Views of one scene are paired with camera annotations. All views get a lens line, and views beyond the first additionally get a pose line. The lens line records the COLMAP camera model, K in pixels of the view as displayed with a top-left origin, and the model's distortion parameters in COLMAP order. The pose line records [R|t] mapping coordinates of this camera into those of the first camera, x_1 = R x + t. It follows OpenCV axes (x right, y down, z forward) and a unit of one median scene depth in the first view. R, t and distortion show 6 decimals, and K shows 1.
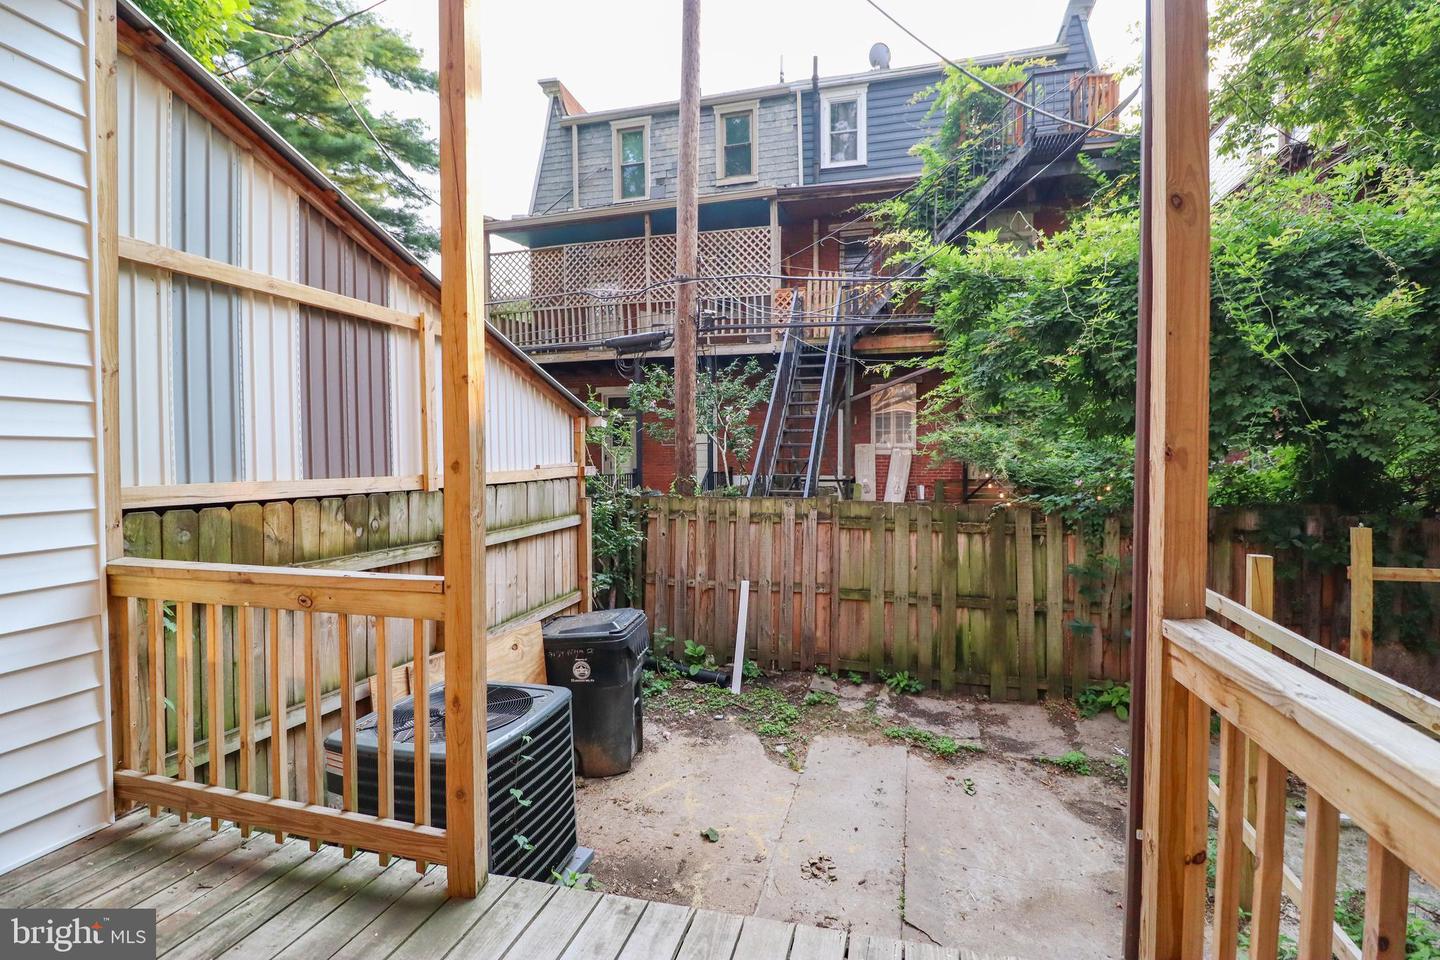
lens RADIAL K [[664.5, 0, 732.8], [0, 664.5, 473.4], [0, 0, 1]] dist [0.002848, -0.014380]
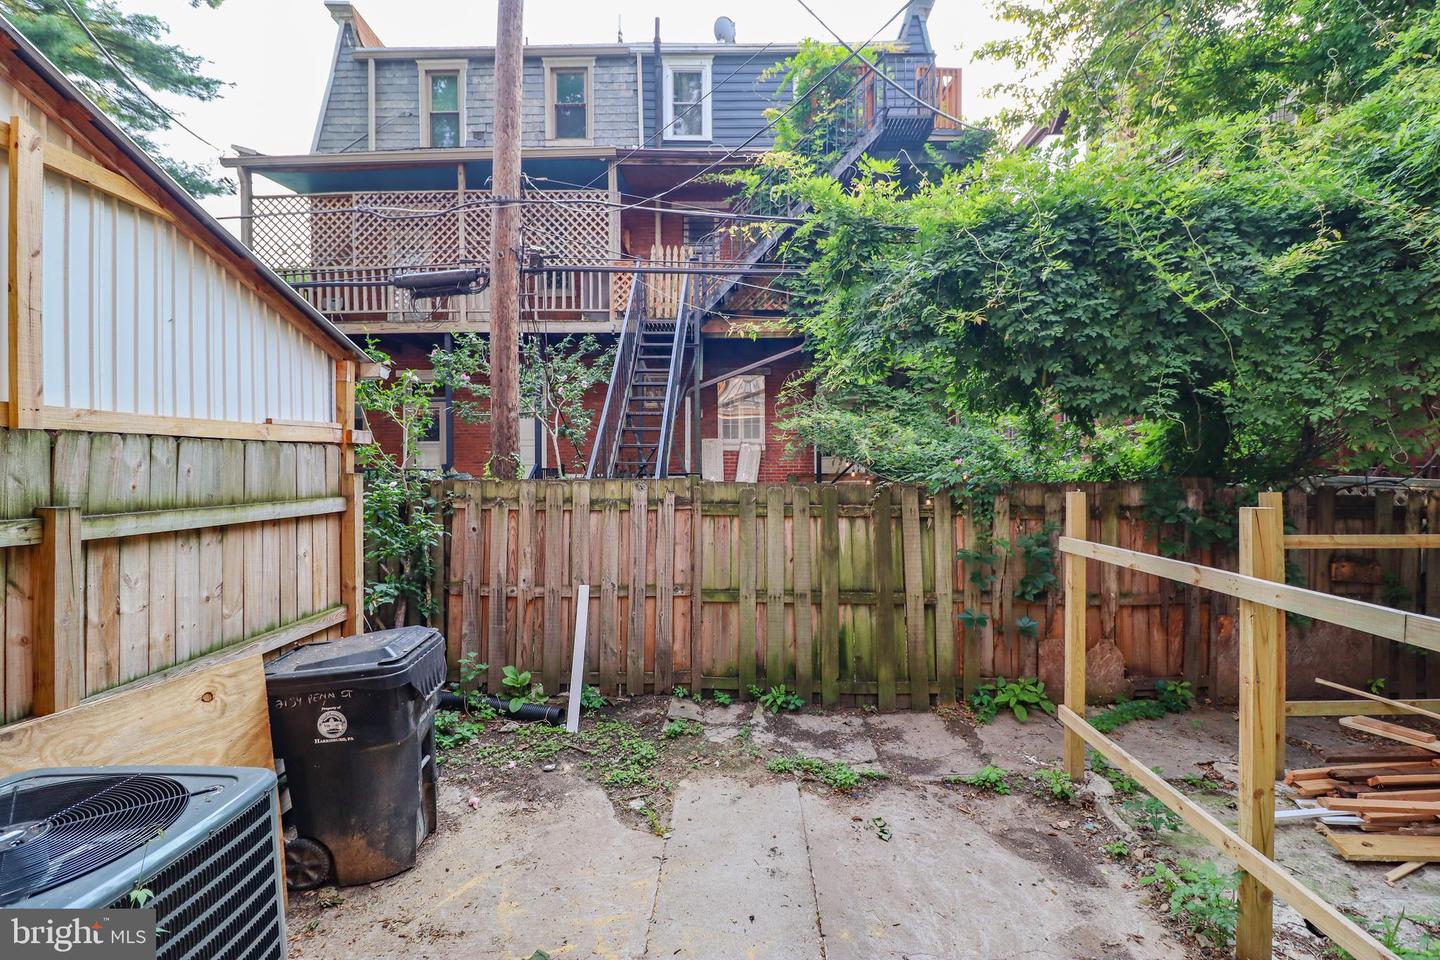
lens RADIAL K [[664.5, 0, 732.8], [0, 664.5, 473.4], [0, 0, 1]] dist [0.002848, -0.014380]
pose [[0.968741, -0.000723, 0.248073, -0.006199], [0.006356, 0.999740, -0.021907, 0.051556], [-0.247992, 0.022799, 0.968494, 0.206357]]
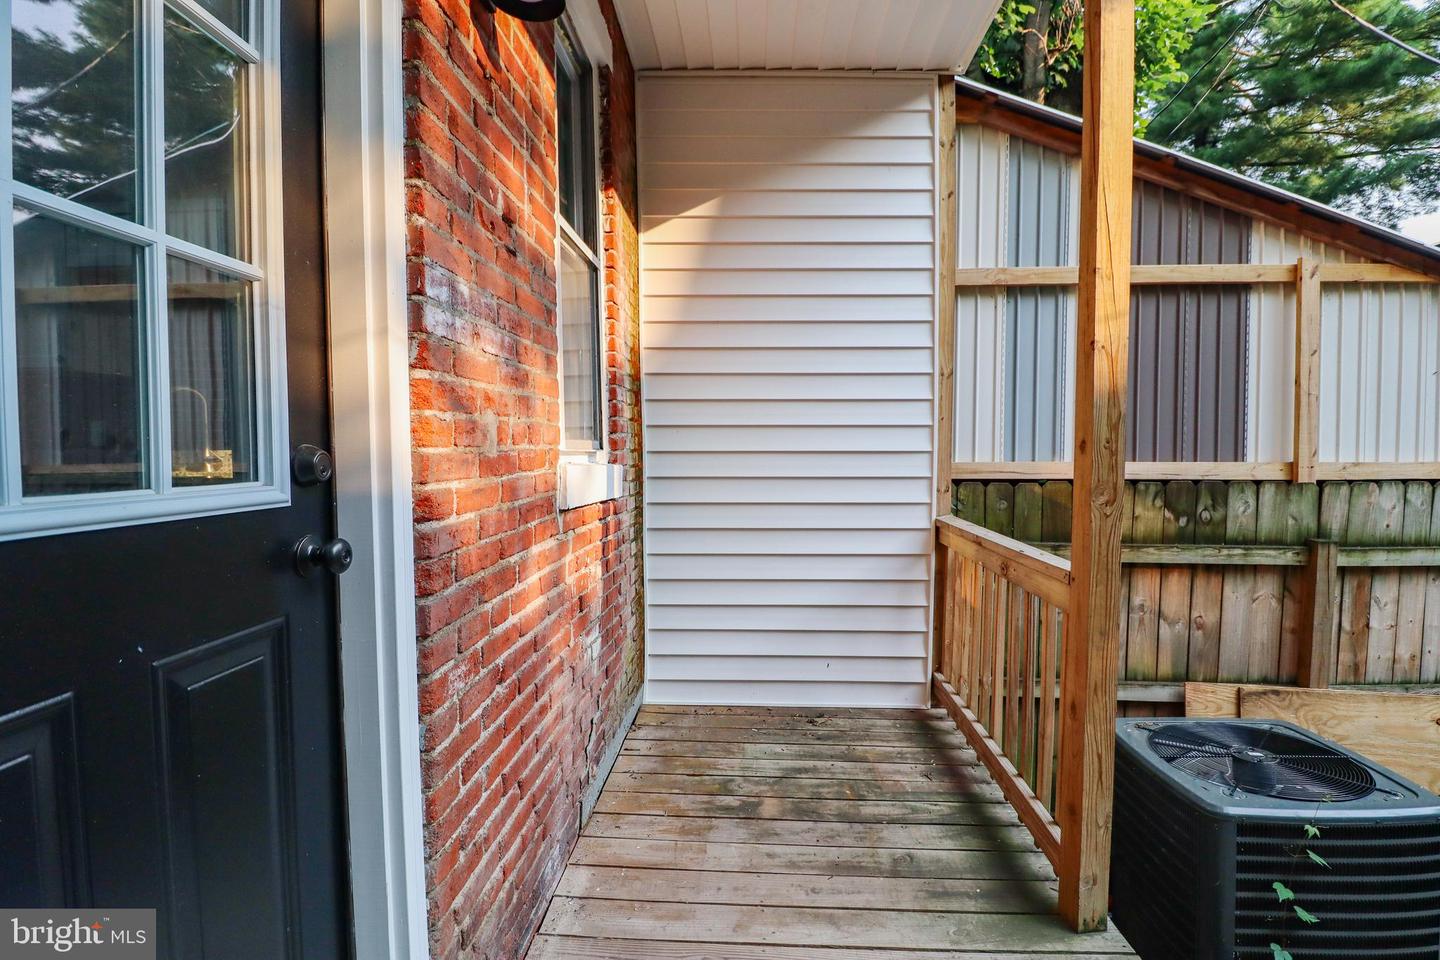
lens RADIAL K [[664.5, 0, 732.8], [0, 664.5, 473.4], [0, 0, 1]] dist [0.002848, -0.014380]
pose [[0.215181, 0.044788, -0.975547, 0.109120], [-0.024909, 0.998874, 0.040365, 0.000438], [0.976256, 0.015614, 0.216054, 0.110096]]
